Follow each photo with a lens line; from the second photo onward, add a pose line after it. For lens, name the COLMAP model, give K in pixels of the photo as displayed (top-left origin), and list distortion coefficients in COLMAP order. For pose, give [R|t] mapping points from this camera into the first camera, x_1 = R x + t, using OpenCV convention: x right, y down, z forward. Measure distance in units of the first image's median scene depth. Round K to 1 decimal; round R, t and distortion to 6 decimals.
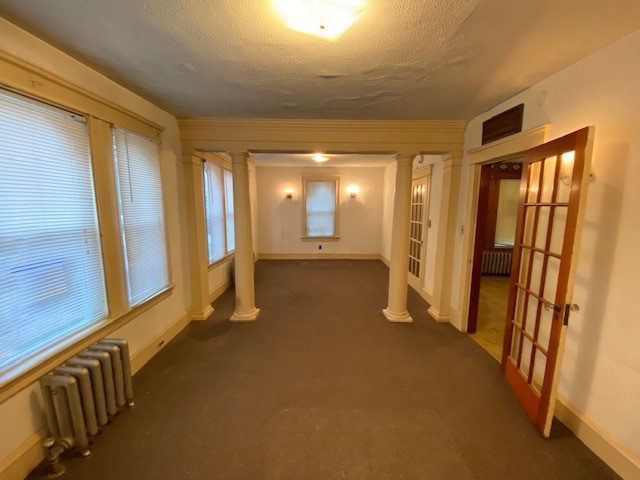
lens RADIAL K [[259.6, 0, 319.4], [0, 259.6, 239.9], [0, 0, 1]] dist [0.001274, 0.000031]
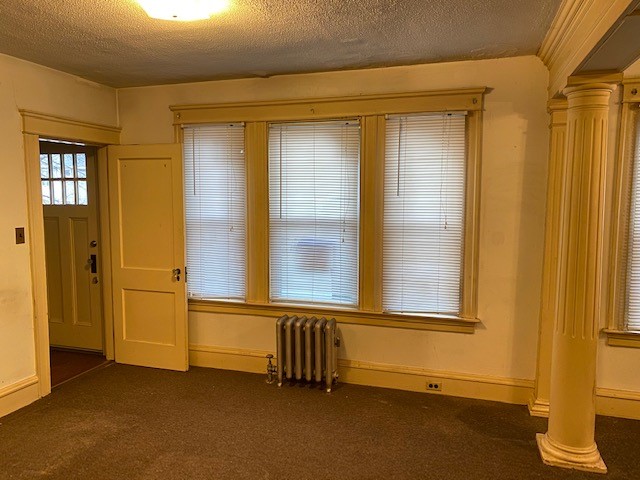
lens RADIAL K [[495.0, 0, 316.3], [0, 495.0, 240.4], [0, 0, 1]] dist [0.143520, -0.133769]
pose [[-0.278320, 0.082593, -0.956931, 0.757088], [-0.142695, 0.981684, 0.126232, -0.129767], [0.949829, 0.171682, -0.261437, 0.911856]]
